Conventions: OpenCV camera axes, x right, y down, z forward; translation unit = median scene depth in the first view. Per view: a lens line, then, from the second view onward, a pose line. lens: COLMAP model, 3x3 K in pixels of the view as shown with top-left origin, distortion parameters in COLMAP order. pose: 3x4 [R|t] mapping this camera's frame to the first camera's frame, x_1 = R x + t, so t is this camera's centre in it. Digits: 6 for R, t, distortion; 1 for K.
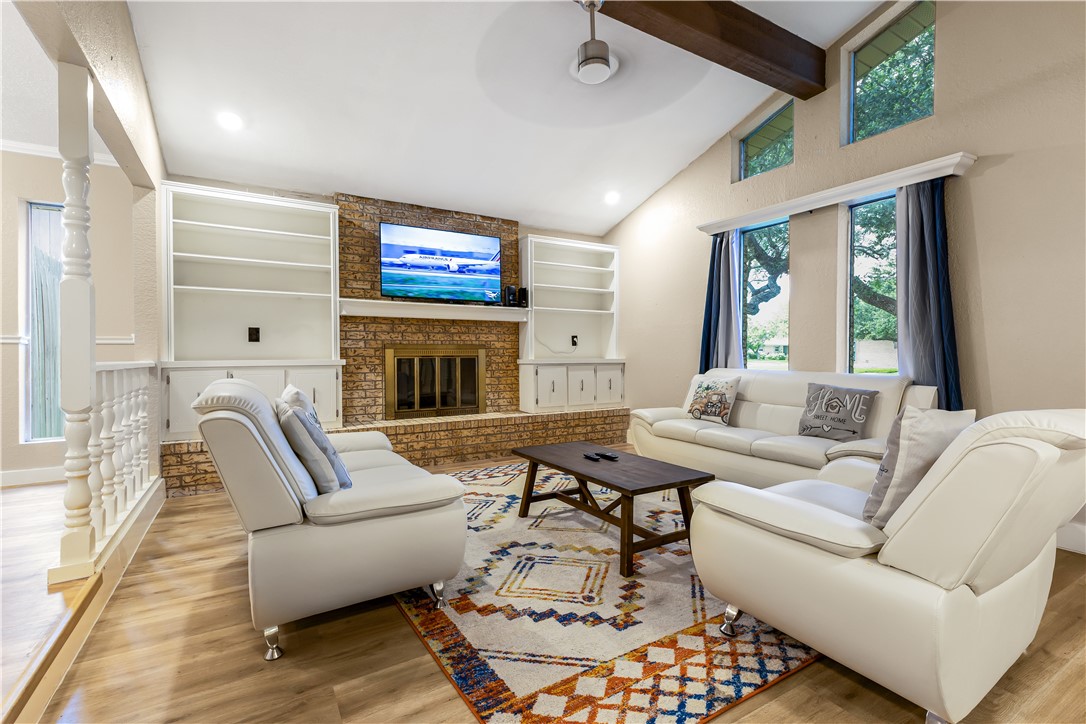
lens RADIAL K [[493.1, 0, 534.4], [0, 493.1, 362.4], [0, 0, 1]] dist [0.010112, -0.000526]
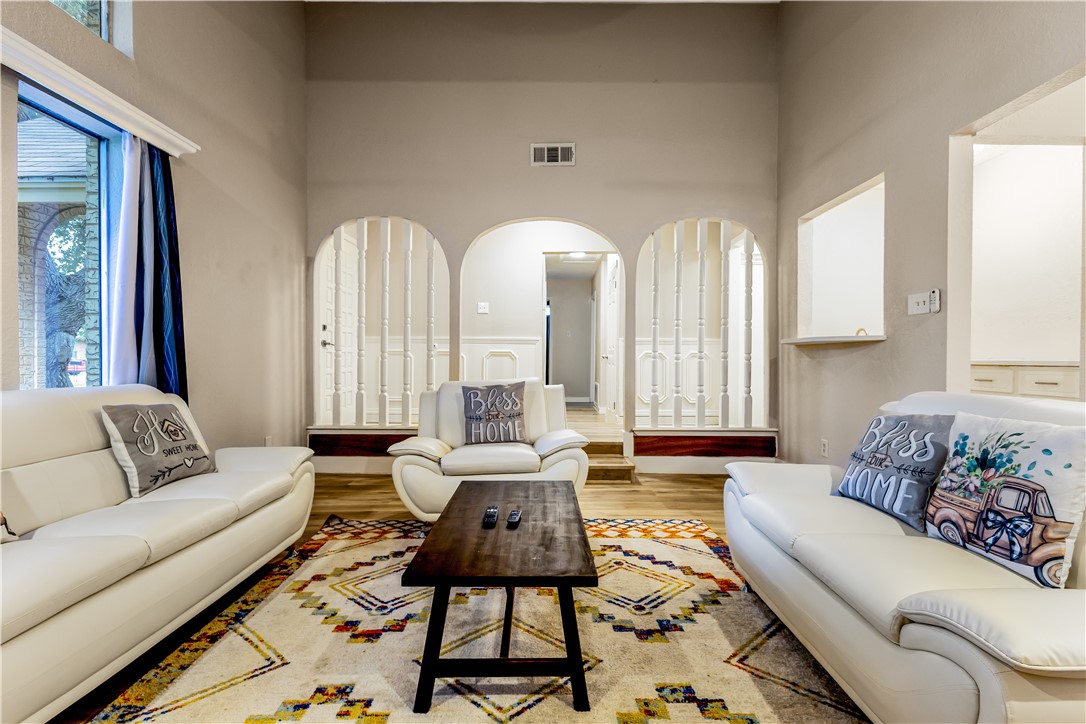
lens RADIAL K [[511.4, 0, 545.5], [0, 511.4, 354.1], [0, 0, 1]] dist [0.005405, 0.000314]
pose [[-0.867620, -0.000946, 0.497227, -0.315384], [0.003431, 0.999963, 0.007890, -0.045222], [-0.497216, 0.008551, -0.867585, 1.896368]]
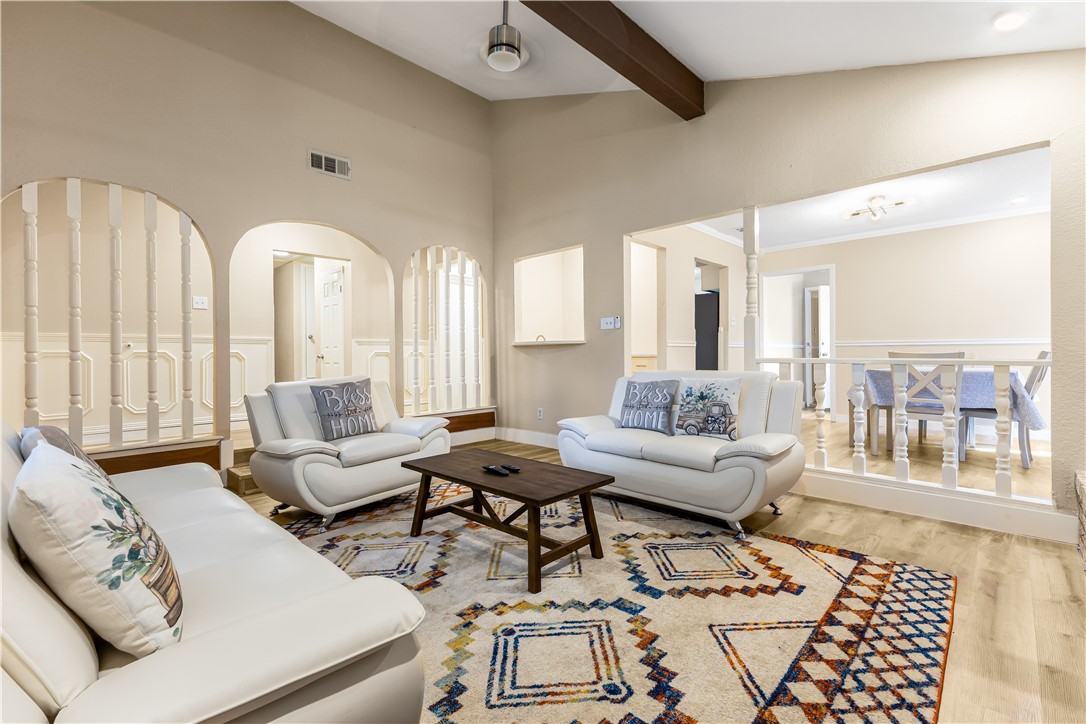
lens RADIAL K [[478.1, 0, 543.0], [0, 478.1, 347.1], [0, 0, 1]] dist [0.003231, -0.000643]
pose [[-0.959671, 0.004669, -0.281087, 0.376912], [0.005187, 0.999986, -0.001100, -0.050343], [0.281078, -0.002514, -0.959682, 2.283272]]
